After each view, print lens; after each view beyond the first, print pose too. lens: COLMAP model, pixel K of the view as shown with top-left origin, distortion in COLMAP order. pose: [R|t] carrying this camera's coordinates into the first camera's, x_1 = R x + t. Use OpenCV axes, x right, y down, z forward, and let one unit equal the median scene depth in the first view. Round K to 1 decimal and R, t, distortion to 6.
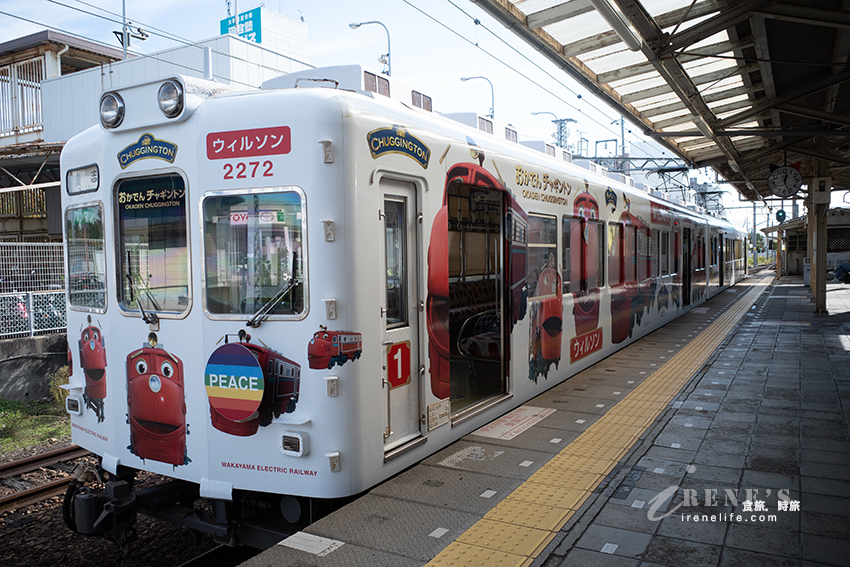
lens RADIAL K [[652.3, 0, 422.6], [0, 652.3, 279.7], [0, 0, 1]] dist [-0.038692, 0.007989]
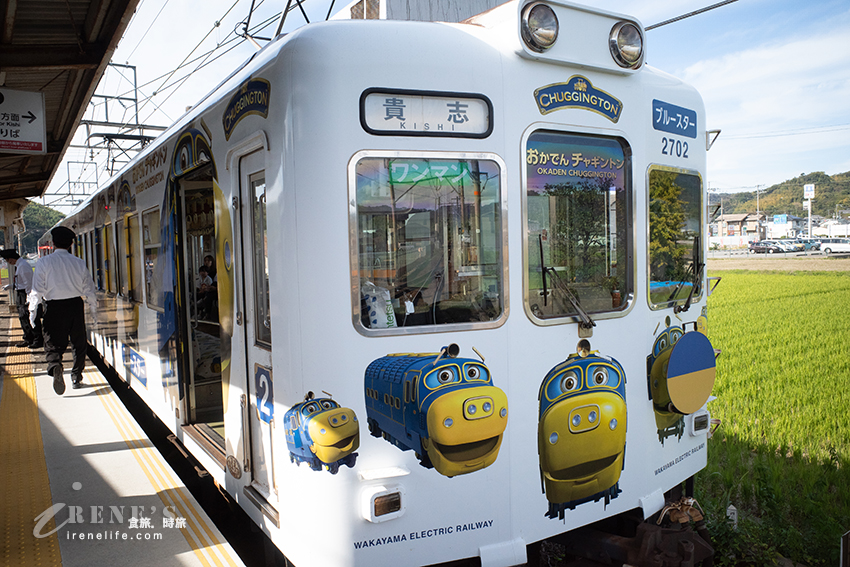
lens RADIAL K [[652.3, 0, 422.6], [0, 652.3, 279.7], [0, 0, 1]] dist [-0.038692, 0.007989]
pose [[0.460190, -0.042214, 0.886816, -1.194175], [0.069039, 0.997546, 0.011659, -0.010237], [-0.885132, 0.055860, 0.461975, 0.828546]]
